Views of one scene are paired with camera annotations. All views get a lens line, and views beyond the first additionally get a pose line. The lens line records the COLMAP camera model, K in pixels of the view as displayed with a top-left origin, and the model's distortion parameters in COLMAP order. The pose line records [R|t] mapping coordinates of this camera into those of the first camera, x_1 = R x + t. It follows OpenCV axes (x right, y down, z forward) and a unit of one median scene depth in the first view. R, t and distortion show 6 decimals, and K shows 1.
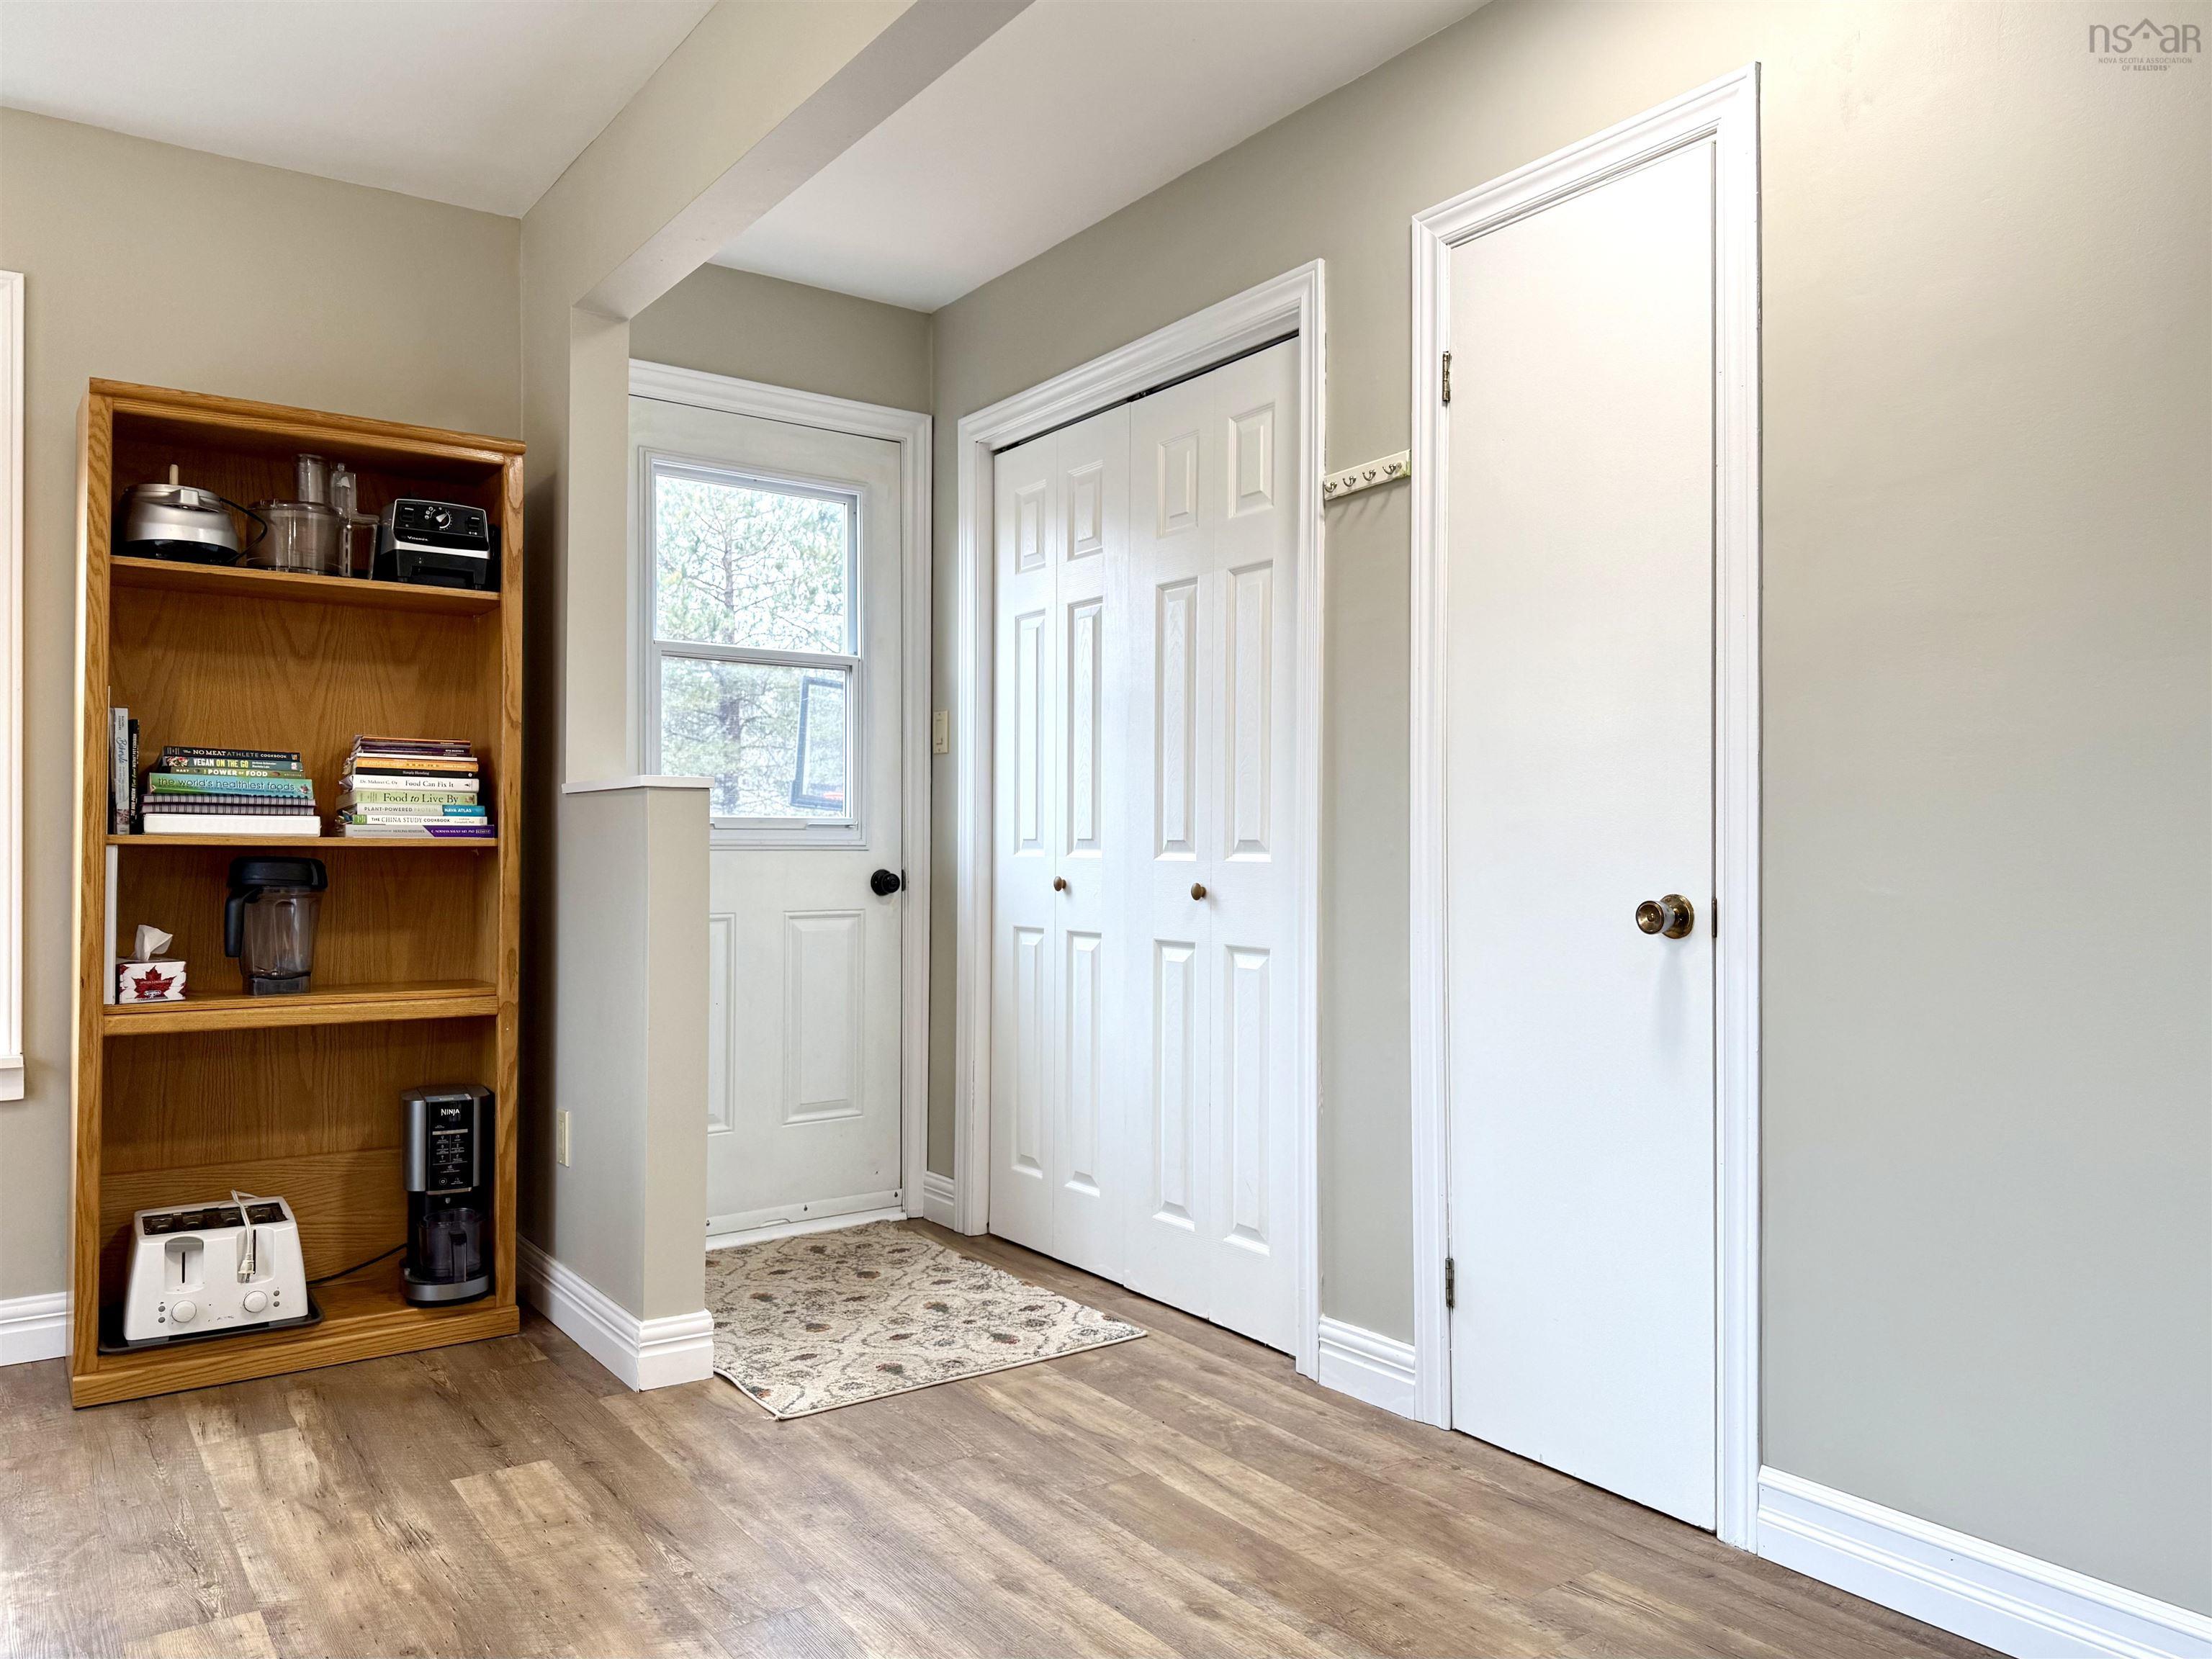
lens RADIAL K [[1578.1, 0, 1104.4], [0, 1578.1, 834.3], [0, 0, 1]] dist [0.048152, -0.069840]
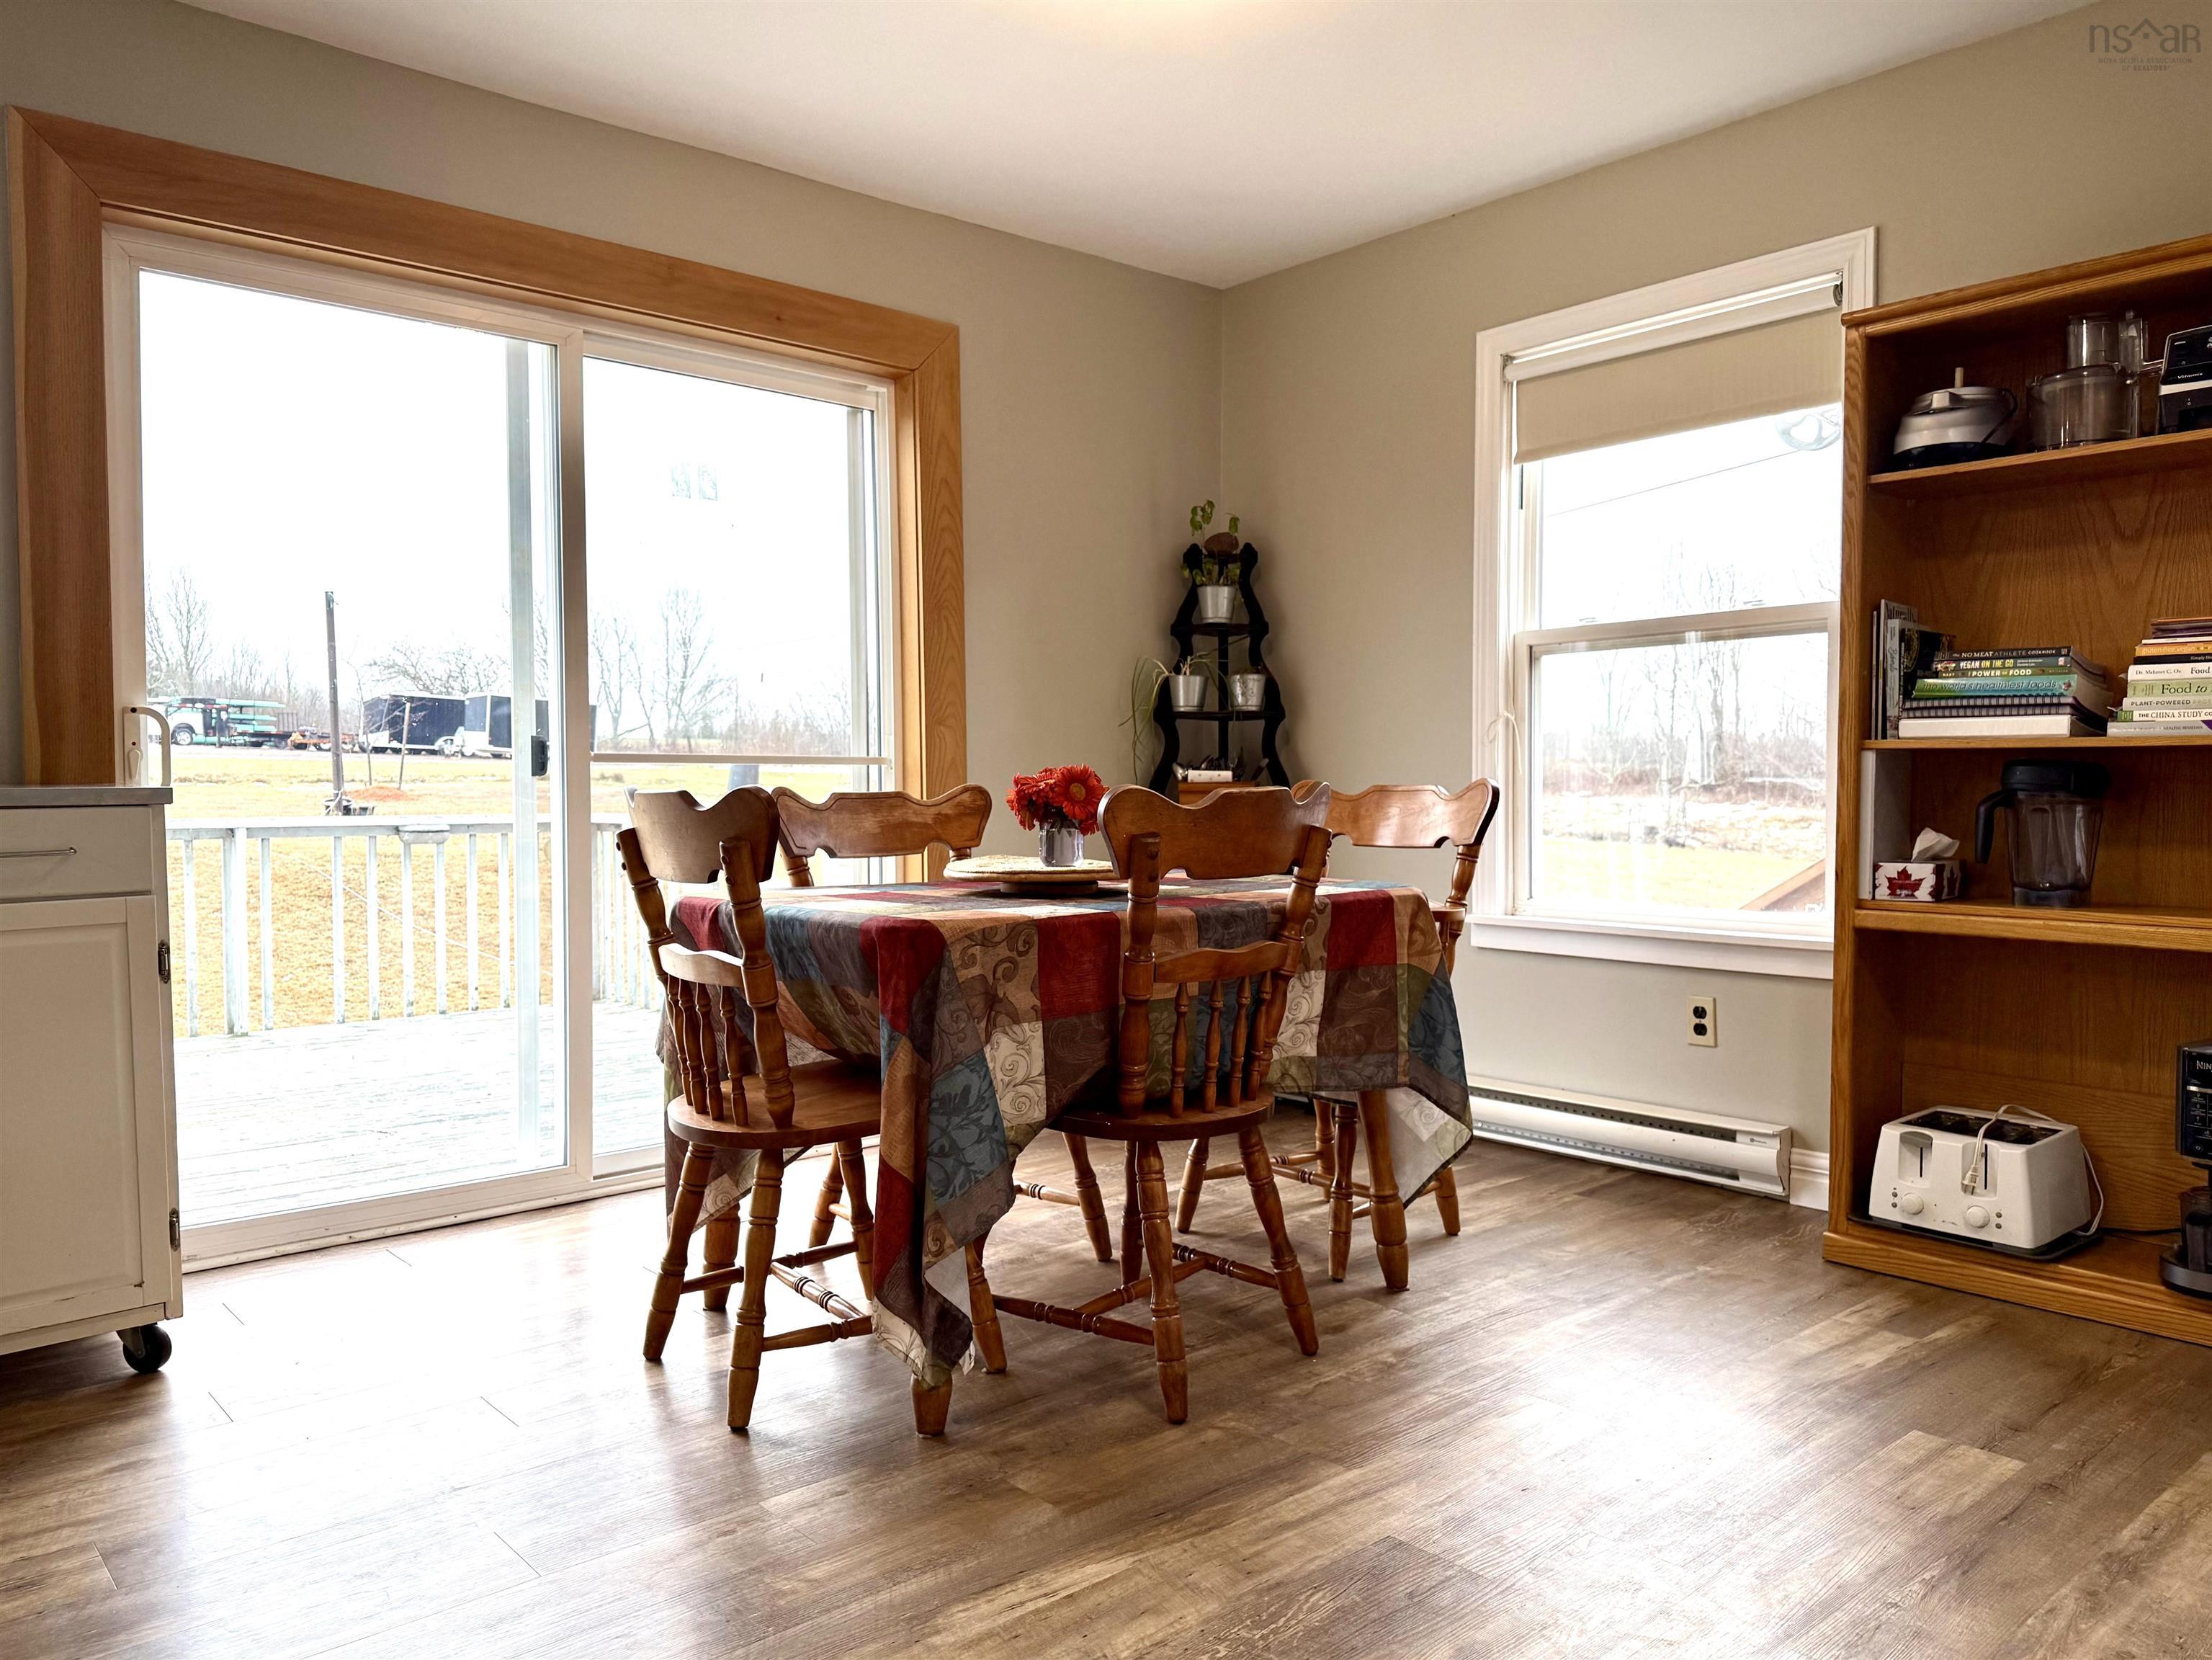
lens RADIAL K [[1600.5, 0, 1112.0], [0, 1600.5, 837.5], [0, 0, 1]] dist [0.008941, -0.010783]
pose [[0.094716, 0.033048, -0.994956, 0.383153], [0.011759, 0.999342, 0.034313, 0.021916], [0.995435, -0.014950, 0.094265, 0.381210]]
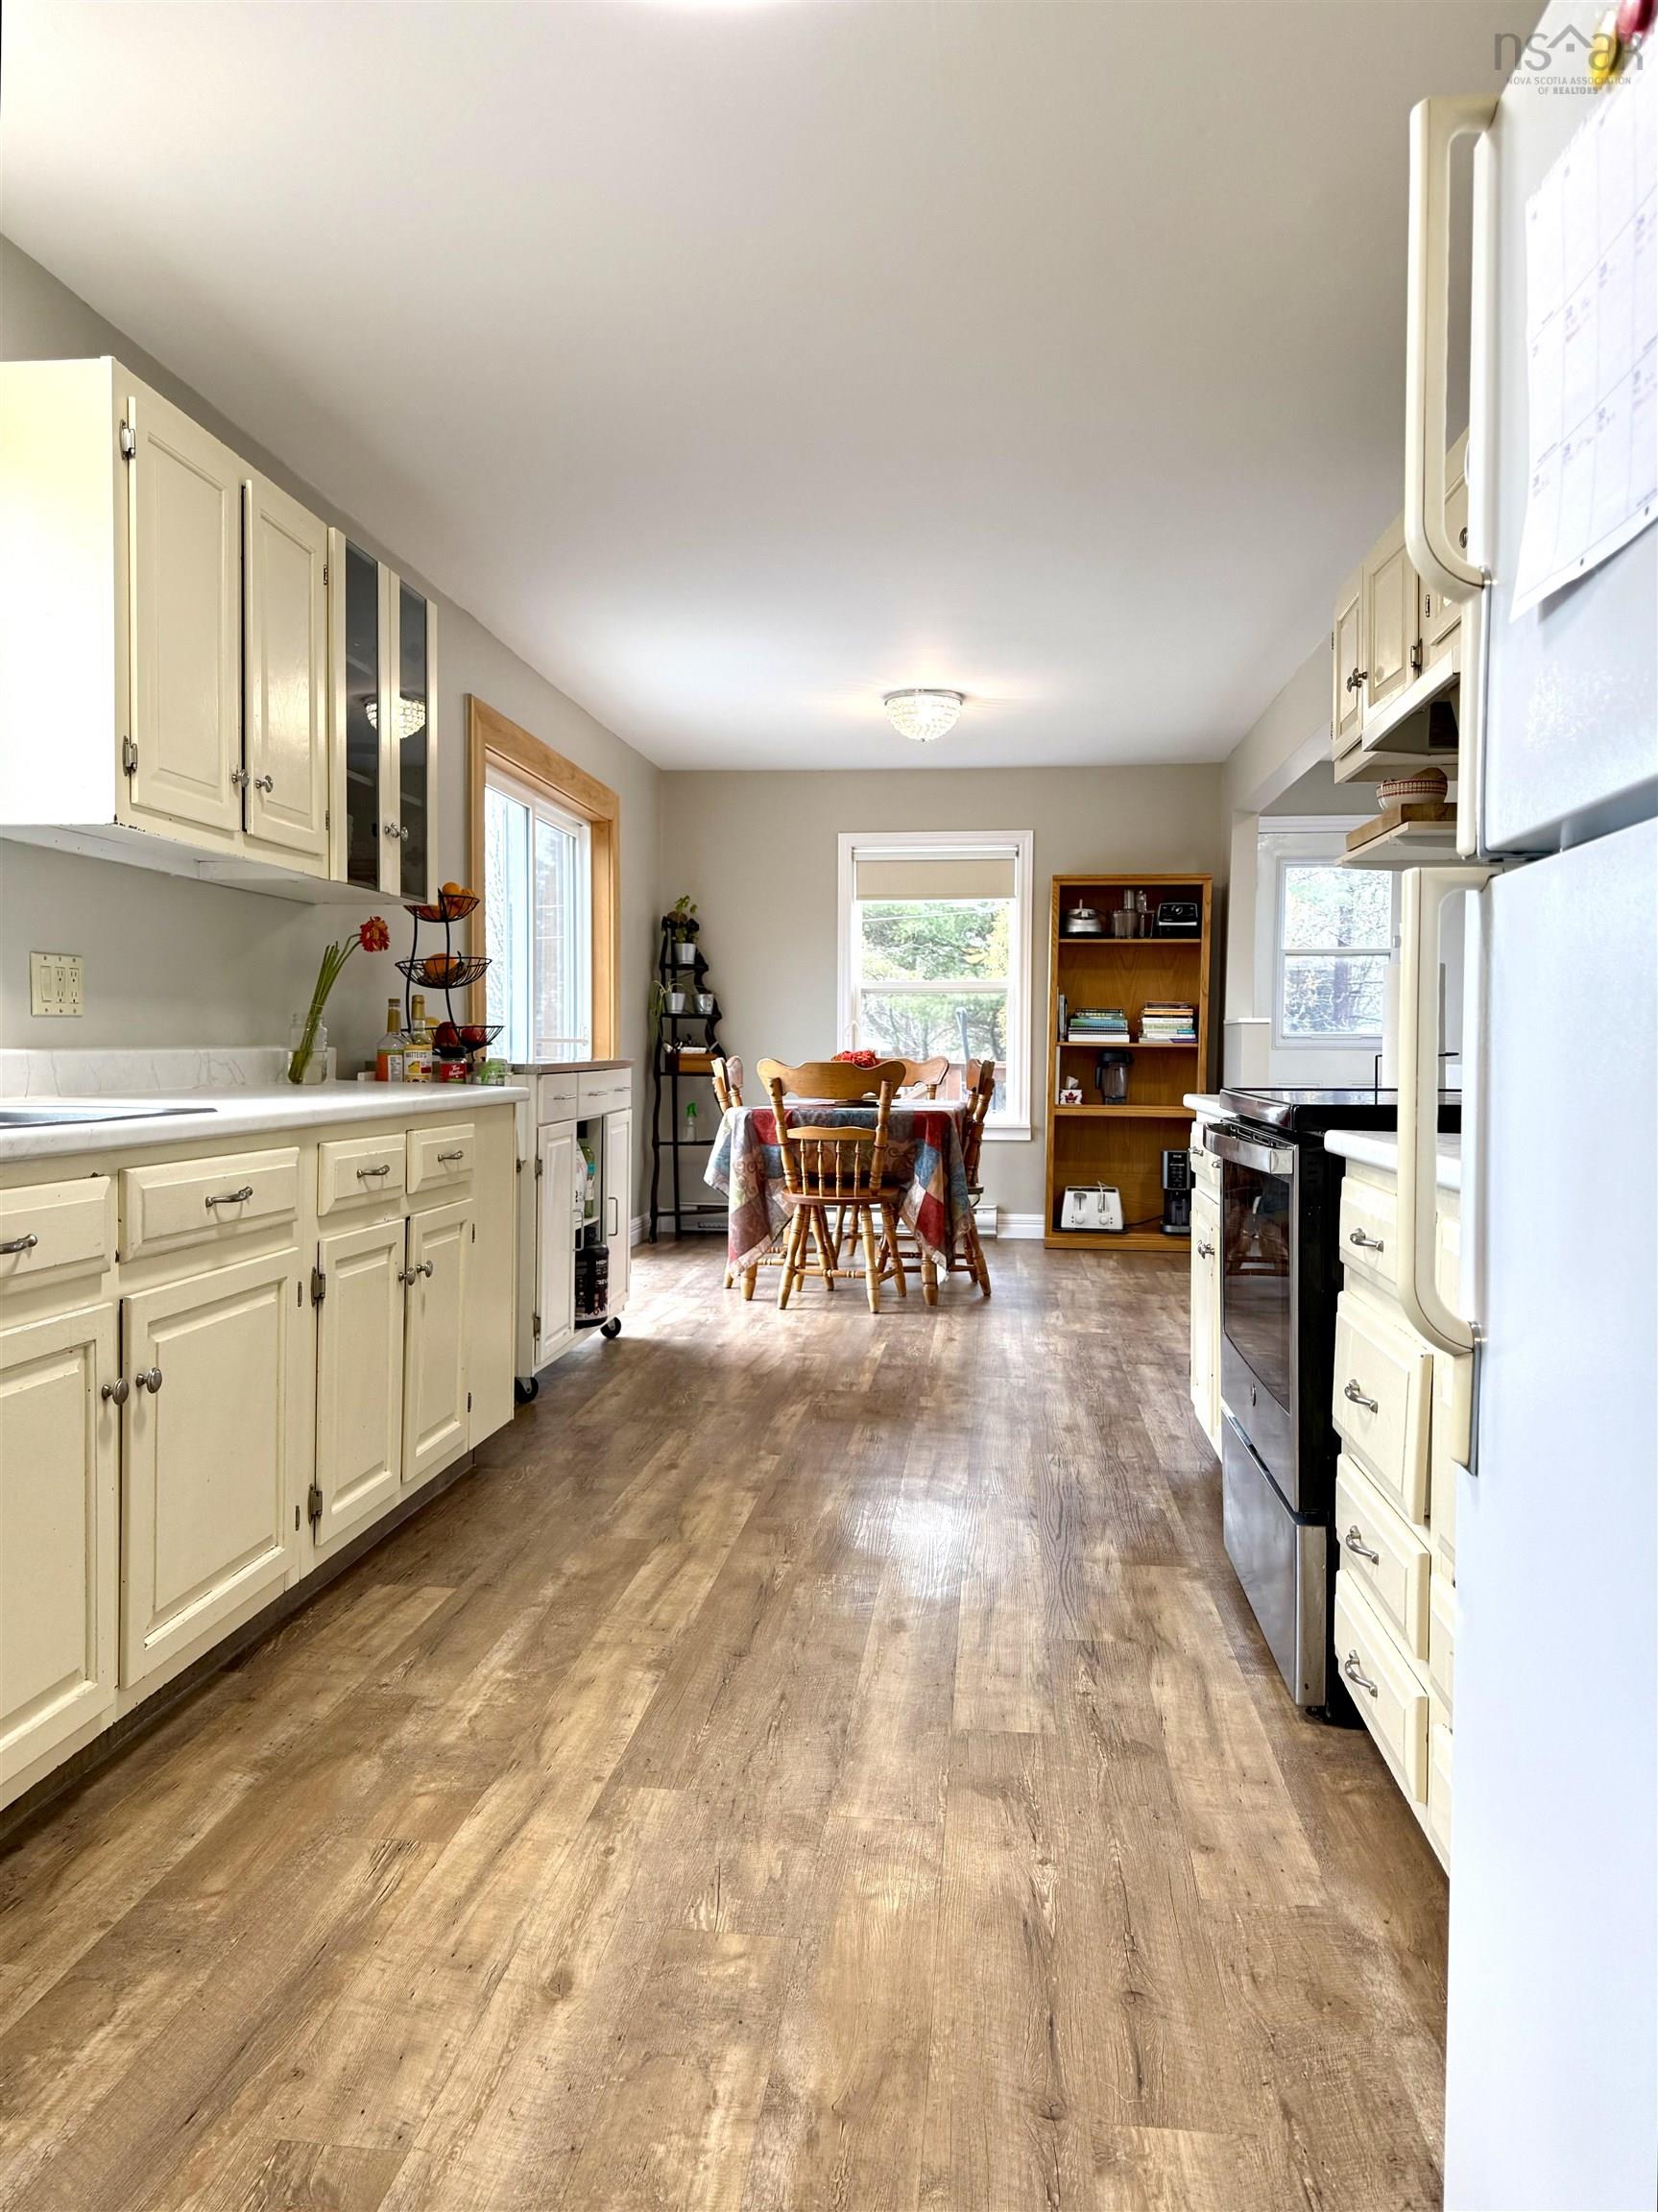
lens RADIAL K [[1578.1, 0, 833.4], [0, 1578.1, 1080.9], [0, 0, 1]] dist [0.048152, -0.069840]
pose [[0.748311, 0.020664, -0.663026, 0.849914], [-0.003367, 0.999620, 0.027354, -0.005290], [0.663340, -0.018237, 0.748096, -1.232442]]
